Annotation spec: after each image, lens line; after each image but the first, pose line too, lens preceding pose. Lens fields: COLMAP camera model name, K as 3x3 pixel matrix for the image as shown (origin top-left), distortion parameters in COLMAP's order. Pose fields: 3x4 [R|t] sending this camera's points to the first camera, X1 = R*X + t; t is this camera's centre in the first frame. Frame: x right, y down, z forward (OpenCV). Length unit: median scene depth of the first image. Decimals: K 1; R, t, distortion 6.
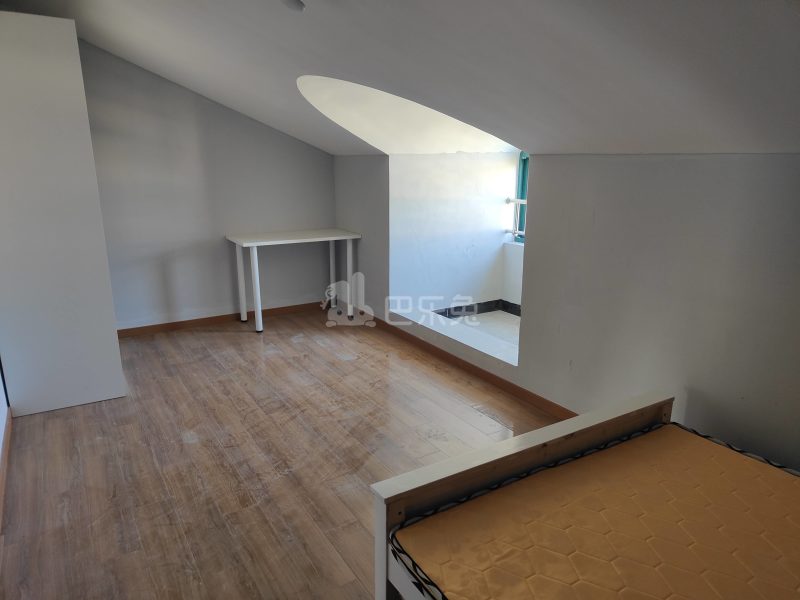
lens RADIAL K [[557.3, 0, 400.3], [0, 557.3, 300.6], [0, 0, 1]] dist [0.007522, 0.011993]
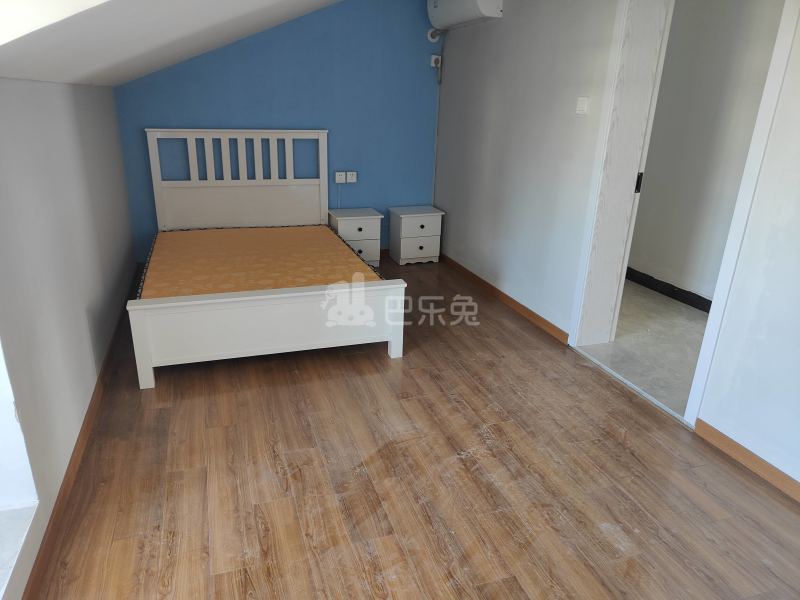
lens RADIAL K [[557.3, 0, 400.8], [0, 557.3, 301.5], [0, 0, 1]] dist [0.007522, 0.011993]
pose [[-0.975105, -0.102184, 0.196797, -0.249792], [0.027122, 0.825870, 0.563209, -0.396838], [-0.220080, 0.554525, -0.802538, 1.560156]]
